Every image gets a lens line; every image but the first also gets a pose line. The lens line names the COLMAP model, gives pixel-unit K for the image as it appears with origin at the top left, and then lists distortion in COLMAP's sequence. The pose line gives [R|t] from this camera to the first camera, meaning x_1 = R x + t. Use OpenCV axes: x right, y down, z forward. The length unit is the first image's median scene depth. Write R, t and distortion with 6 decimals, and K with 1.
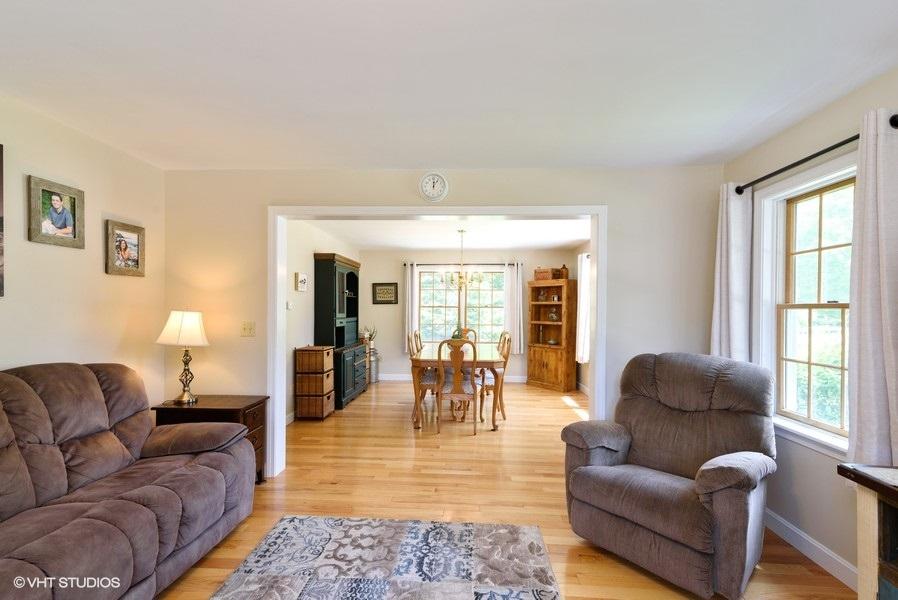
lens RADIAL K [[412.2, 0, 450.6], [0, 412.2, 313.7], [0, 0, 1]] dist [0.001833, 0.001105]
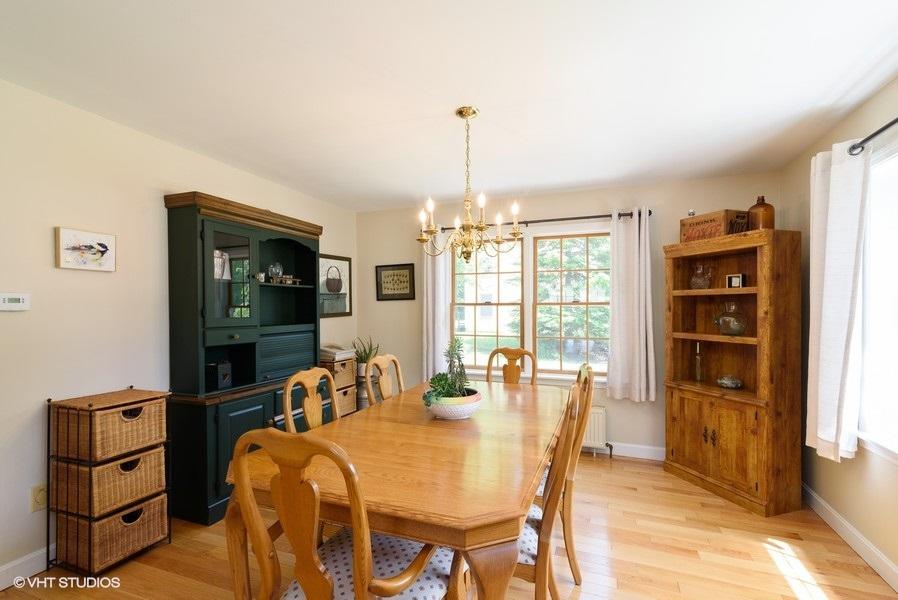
lens RADIAL K [[412.2, 0, 443.2], [0, 412.2, 306.5], [0, 0, 1]] dist [0.001833, 0.001105]
pose [[0.942106, -0.008436, -0.335210, 0.112267], [0.002932, 0.999853, -0.016922, -0.004324], [0.335303, 0.014959, 0.941992, 0.497853]]
